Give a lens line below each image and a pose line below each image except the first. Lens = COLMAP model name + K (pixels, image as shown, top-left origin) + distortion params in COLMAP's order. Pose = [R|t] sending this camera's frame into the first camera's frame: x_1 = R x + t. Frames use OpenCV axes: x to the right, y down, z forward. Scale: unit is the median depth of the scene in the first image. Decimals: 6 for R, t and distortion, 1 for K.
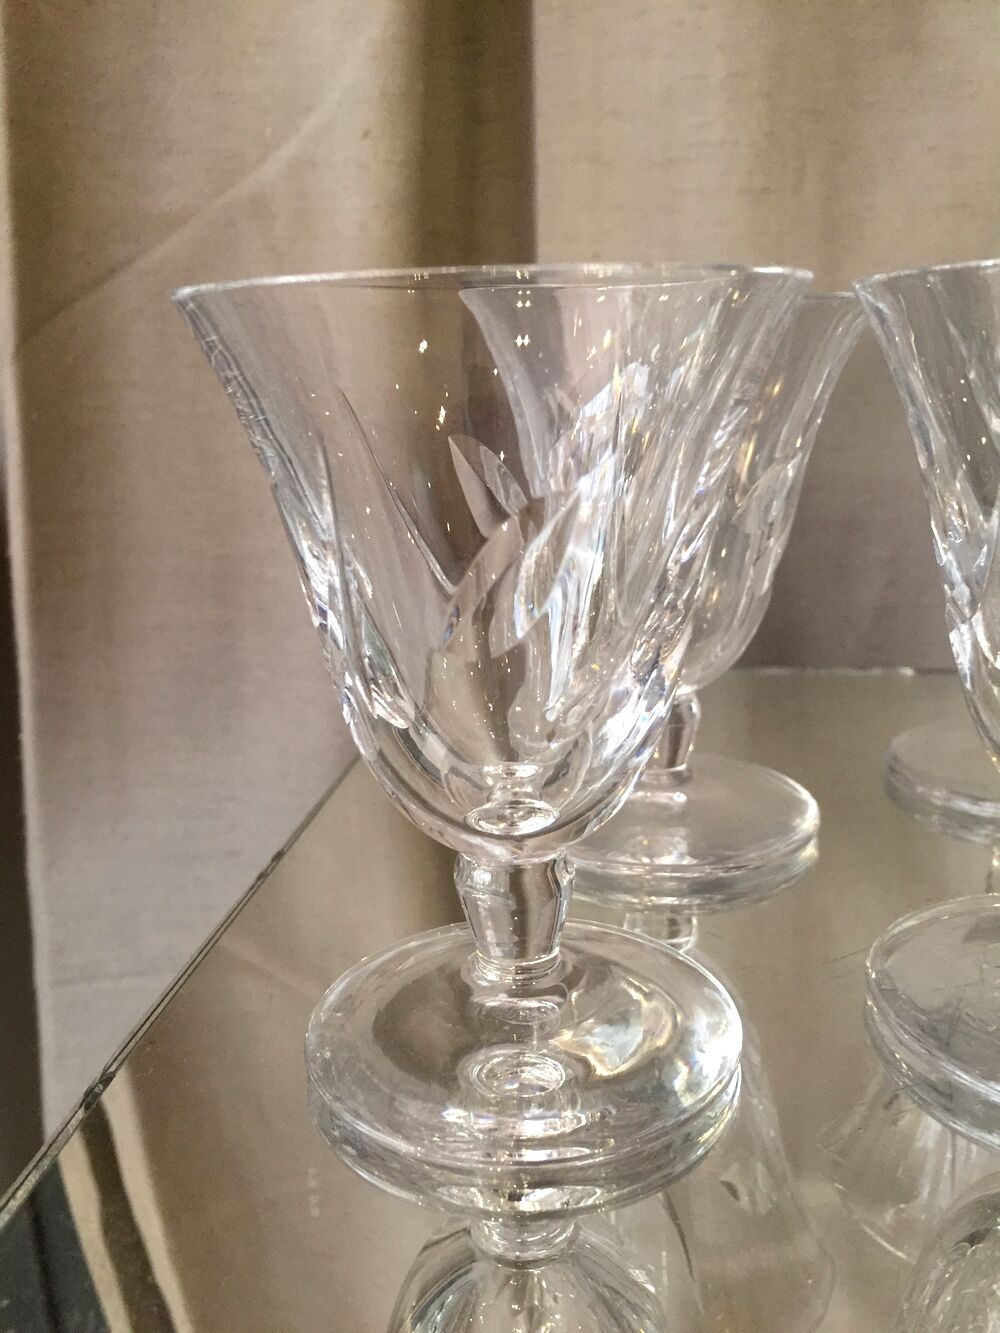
lens RADIAL K [[1187.1, 0, 494.2], [0, 1187.1, 651.7], [0, 0, 1]] dist [0.080332, -0.192918]
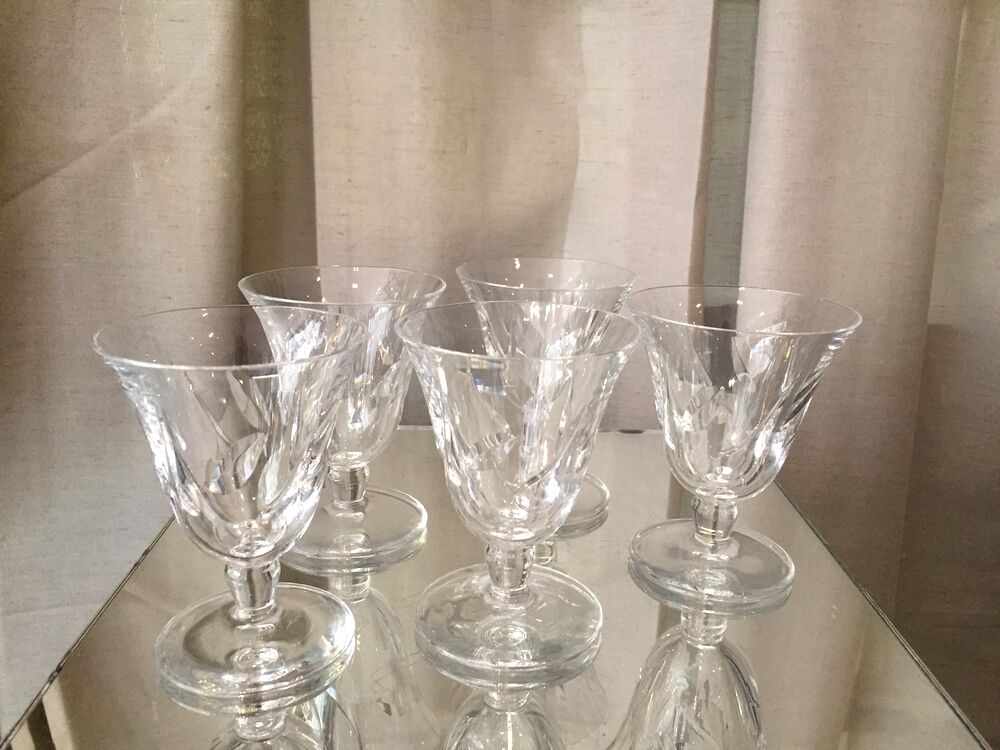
lens RADIAL K [[848.4, 0, 500.0], [0, 848.4, 375.0], [0, 0, 1]] dist [0.072025, -0.138177]
pose [[0.981210, 0.005468, 0.192867, 0.067509], [-0.011899, 0.999411, 0.032202, -0.100089], [-0.192577, -0.033892, 0.980696, -0.276546]]
